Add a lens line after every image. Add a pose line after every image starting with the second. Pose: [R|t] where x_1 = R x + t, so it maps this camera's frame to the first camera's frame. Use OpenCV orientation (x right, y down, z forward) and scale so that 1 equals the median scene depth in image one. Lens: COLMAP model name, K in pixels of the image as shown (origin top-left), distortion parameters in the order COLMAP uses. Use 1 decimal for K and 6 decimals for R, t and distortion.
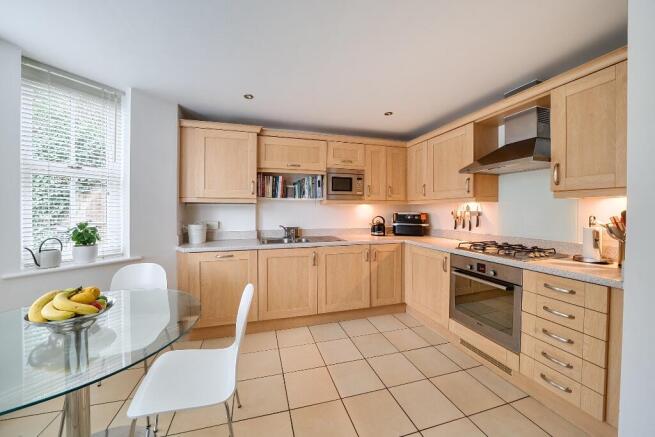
lens RADIAL K [[236.4, 0, 324.3], [0, 236.4, 215.4], [0, 0, 1]] dist [-0.001583, 0.000026]
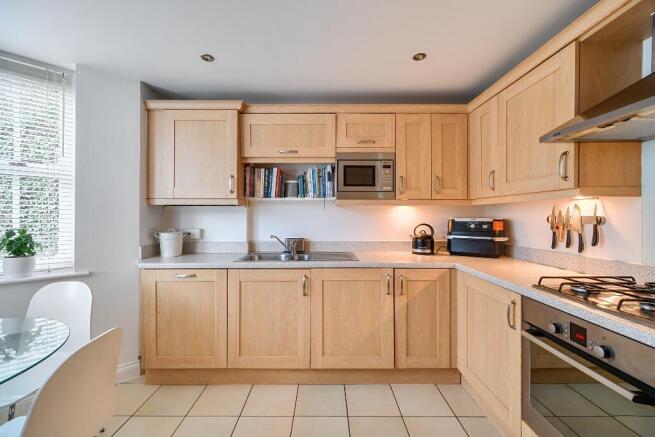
lens RADIAL K [[290.0, 0, 328.5], [0, 290.0, 217.3], [0, 0, 1]] dist [0.020280, 0.001316]
pose [[0.964847, 0.001572, -0.262807, 0.235808], [-0.005796, 0.999866, -0.015296, -0.001138], [0.262747, 0.016282, 0.964727, 0.204527]]
